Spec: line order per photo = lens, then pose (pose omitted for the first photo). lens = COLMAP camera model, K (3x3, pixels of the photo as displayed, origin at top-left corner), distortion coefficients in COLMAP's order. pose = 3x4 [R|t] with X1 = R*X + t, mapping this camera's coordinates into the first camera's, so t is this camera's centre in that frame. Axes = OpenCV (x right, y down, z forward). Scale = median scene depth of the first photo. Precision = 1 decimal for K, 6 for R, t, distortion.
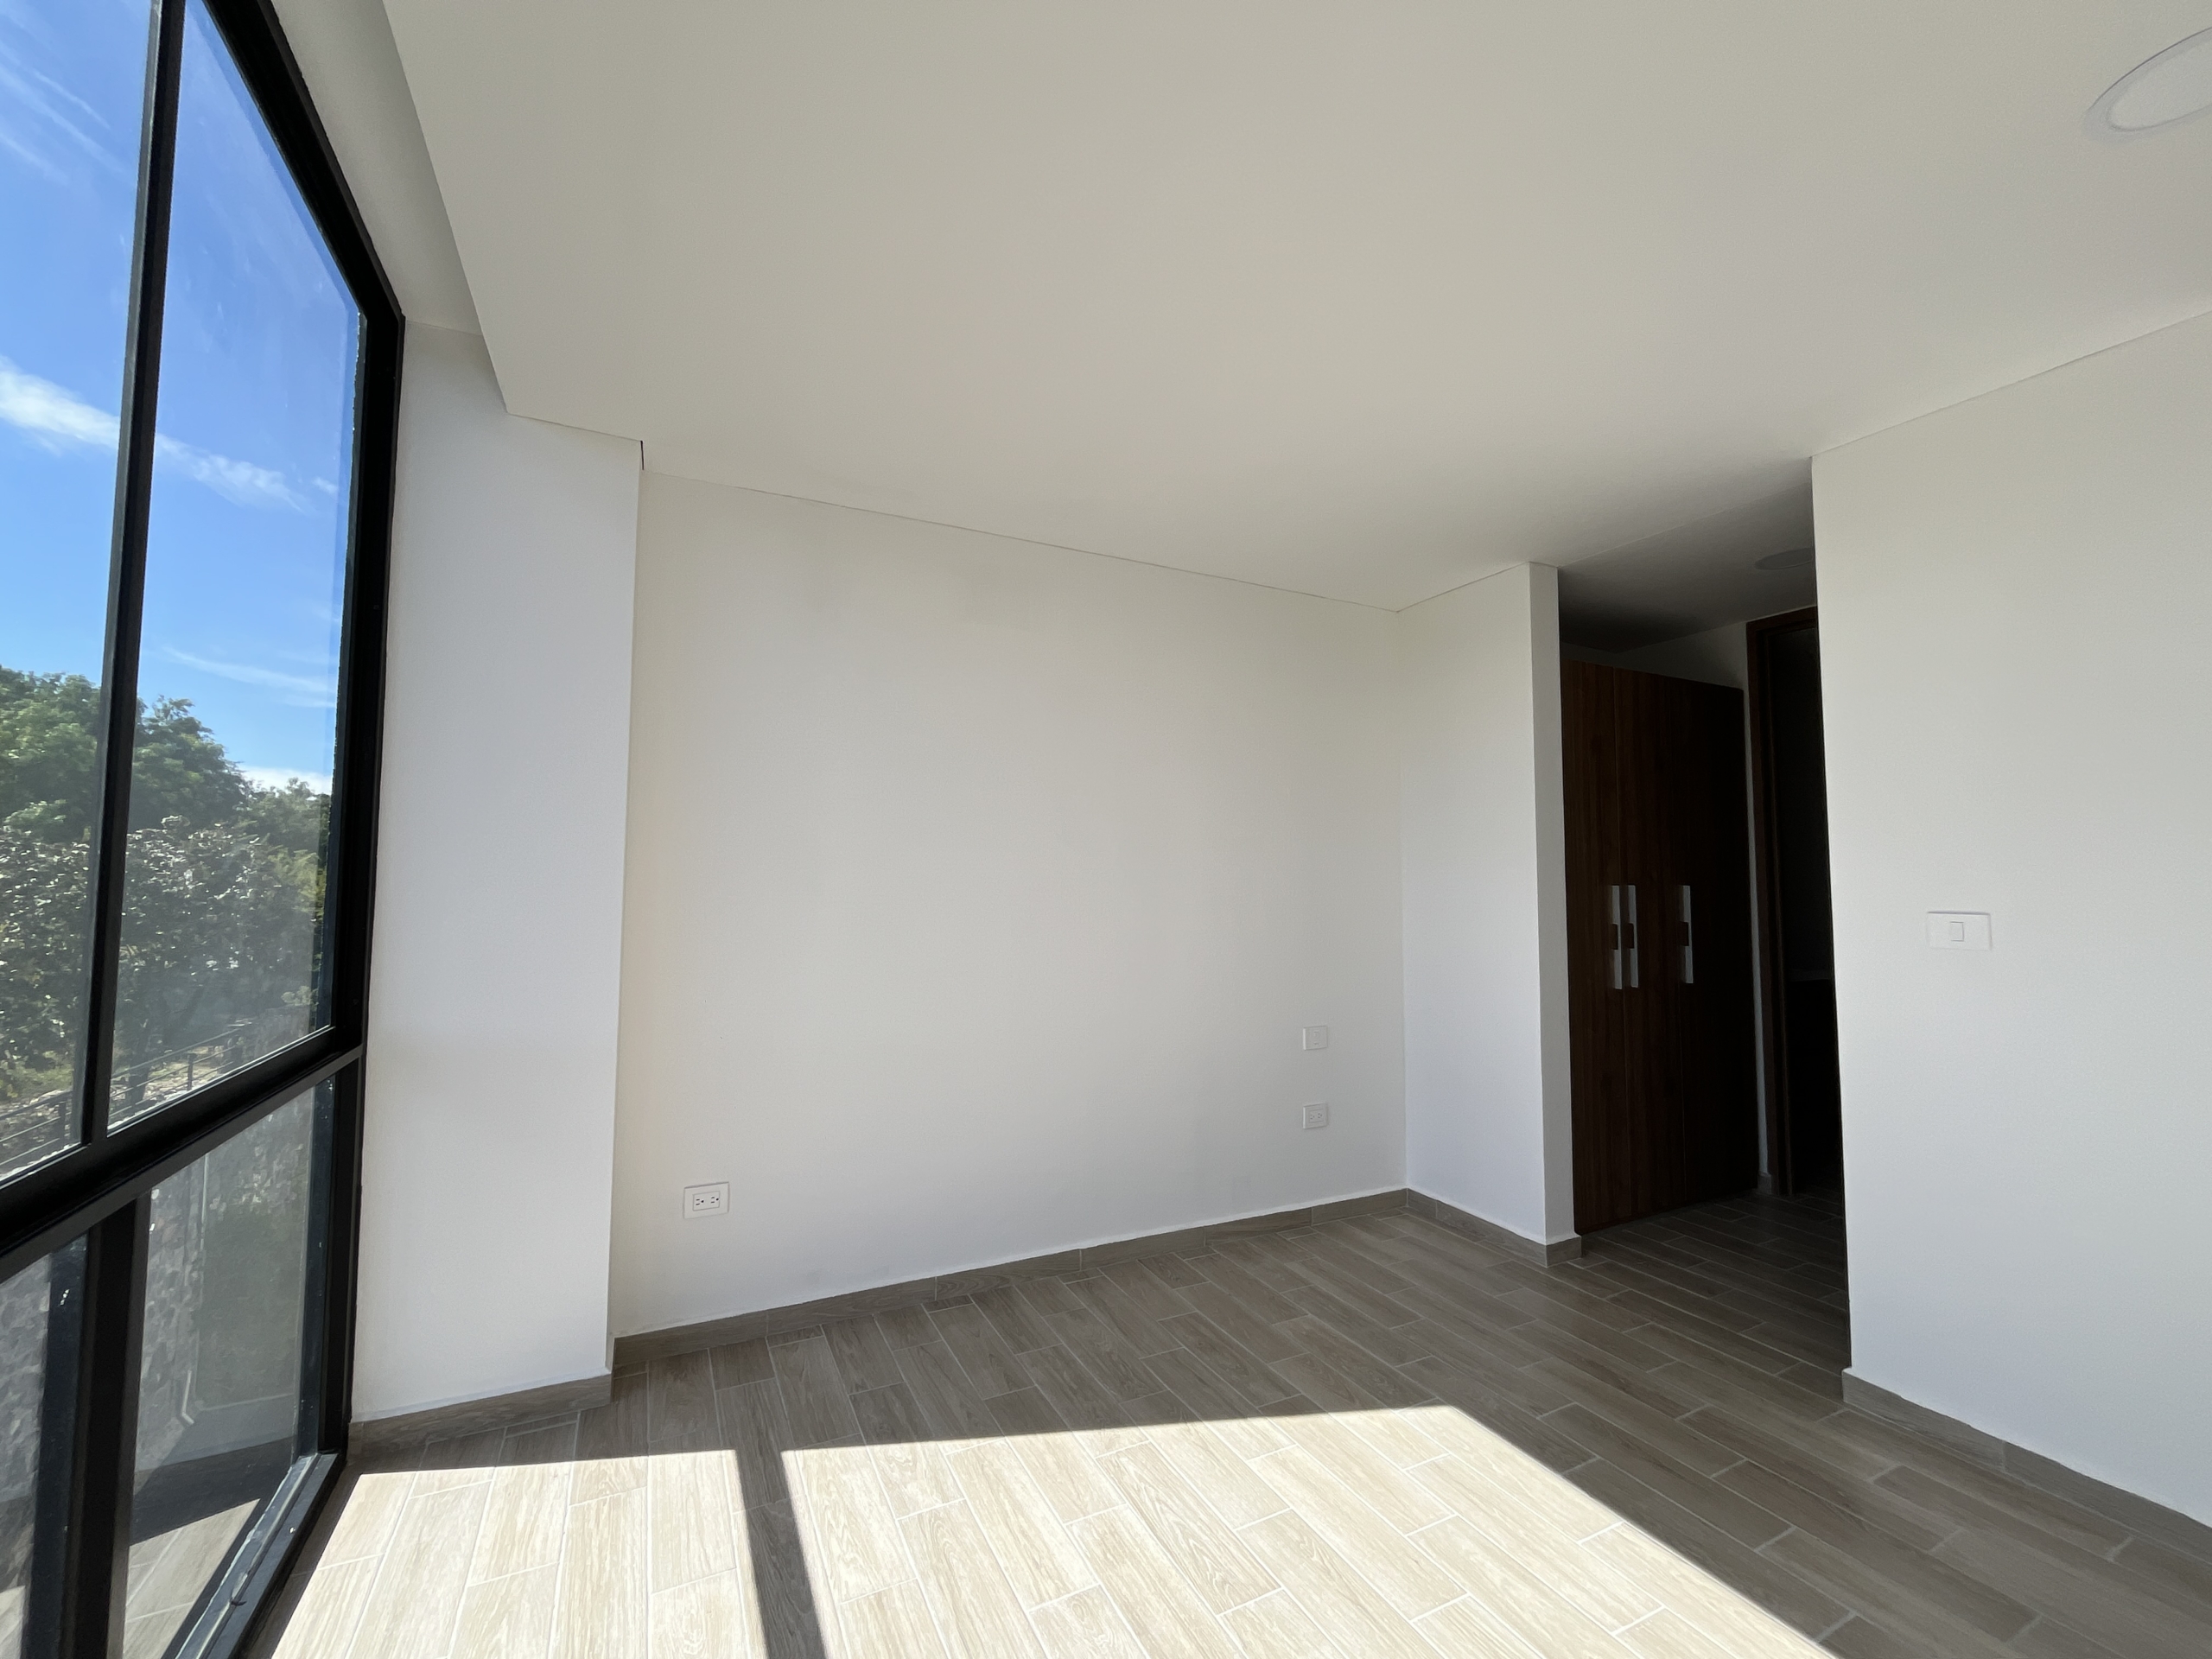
lens RADIAL K [[883.4, 0, 1124.6], [0, 883.4, 833.1], [0, 0, 1]] dist [0.004316, -0.000586]
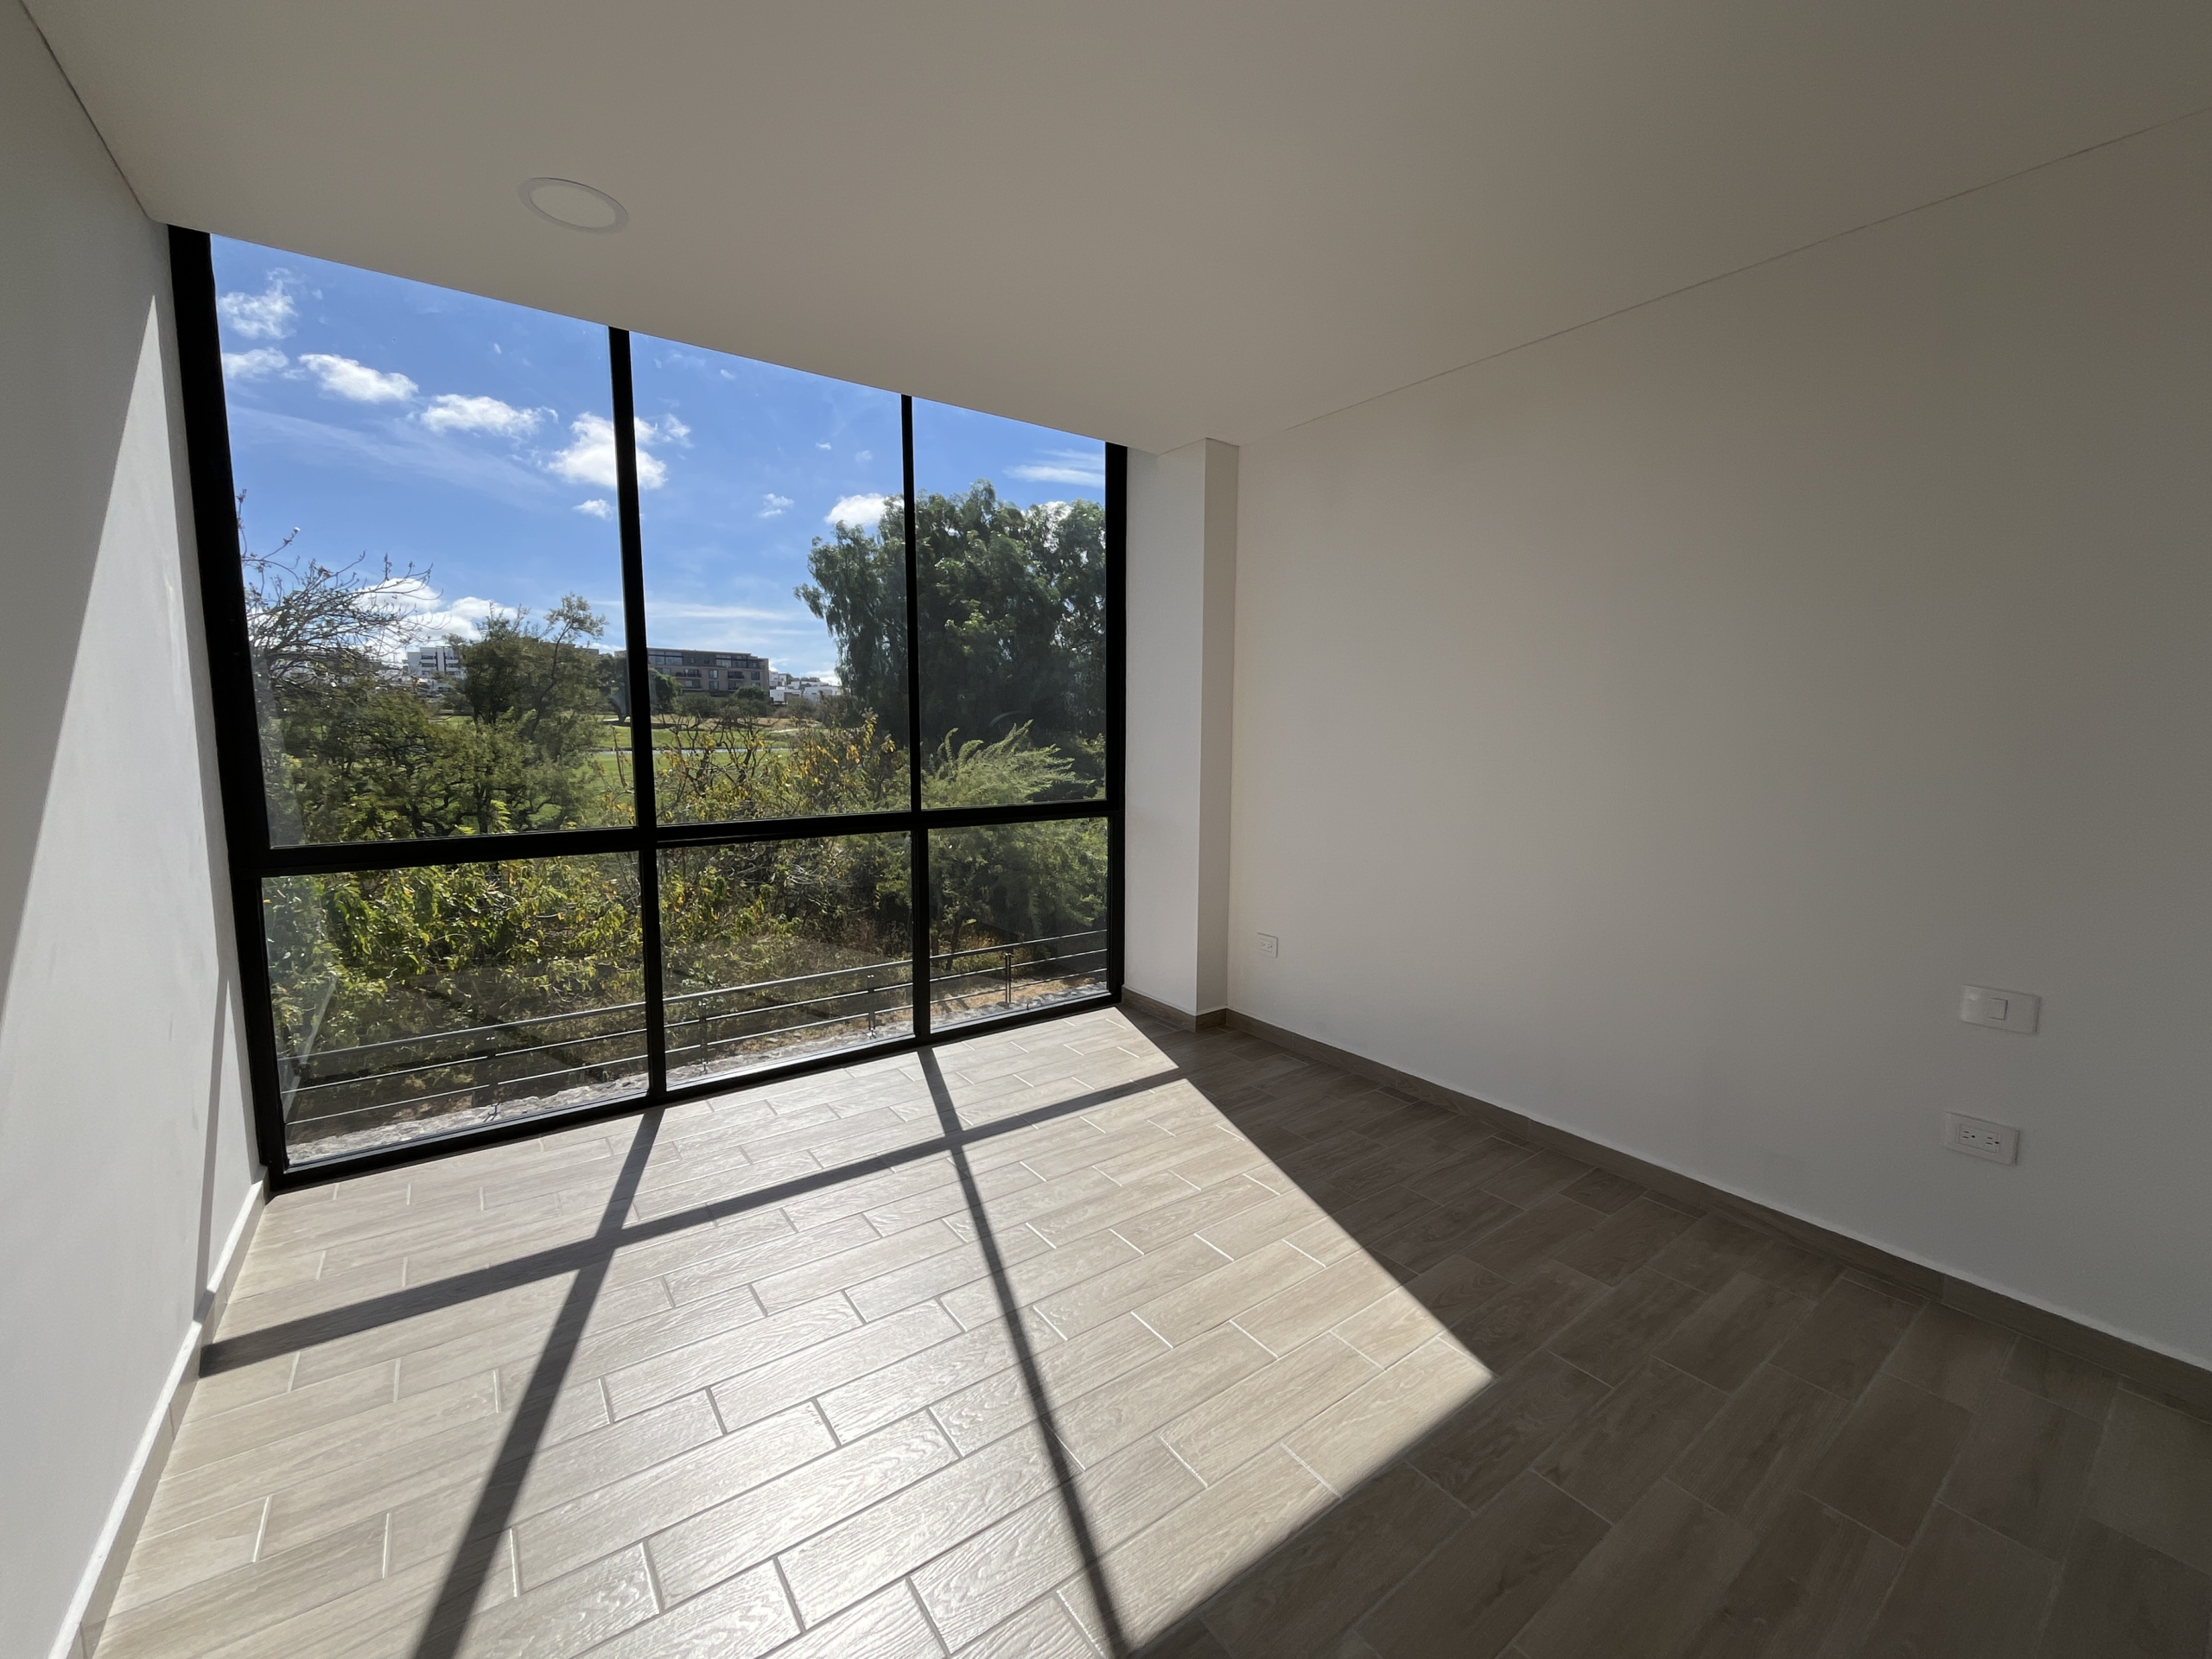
lens RADIAL K [[883.4, 0, 1105.4], [0, 883.4, 832.8], [0, 0, 1]] dist [0.004316, -0.000586]
pose [[0.155194, 0.105742, -0.982208, 1.126432], [0.069305, 0.990640, 0.117601, 0.021574], [0.985450, -0.086323, 0.146413, 0.609415]]
